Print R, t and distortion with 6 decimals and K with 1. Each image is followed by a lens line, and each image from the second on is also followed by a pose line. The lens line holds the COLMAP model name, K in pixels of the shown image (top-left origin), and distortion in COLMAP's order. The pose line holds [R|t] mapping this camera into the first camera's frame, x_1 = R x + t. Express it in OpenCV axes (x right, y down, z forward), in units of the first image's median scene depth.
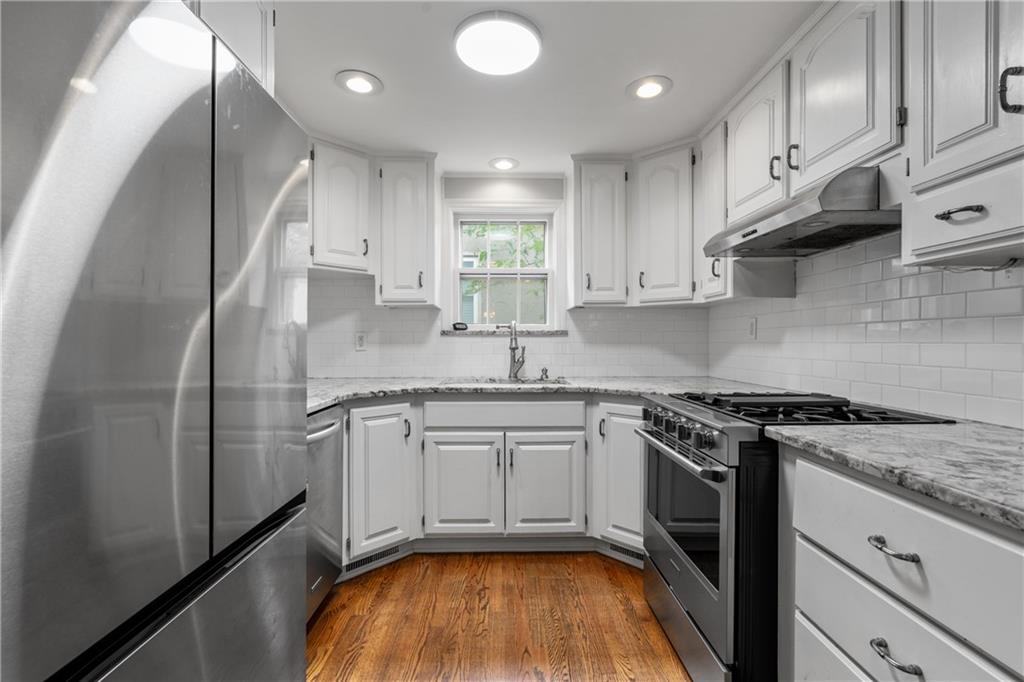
lens RADIAL K [[459.5, 0, 512.7], [0, 459.5, 339.4], [0, 0, 1]] dist [-0.001686, -0.000092]
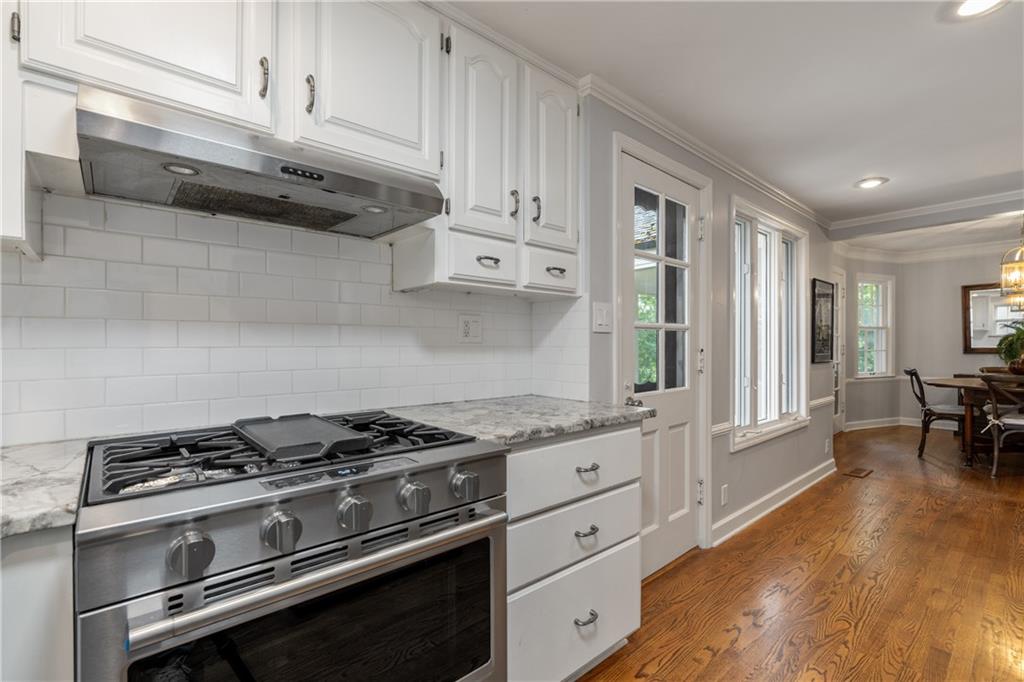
lens RADIAL K [[459.5, 0, 512.7], [0, 459.5, 339.4], [0, 0, 1]] dist [-0.001686, -0.000092]
pose [[-0.622843, -0.000037, 0.782346, -0.260062], [0.000477, 1.000000, 0.000427, -0.012475], [-0.782346, 0.000639, -0.622843, 1.883095]]
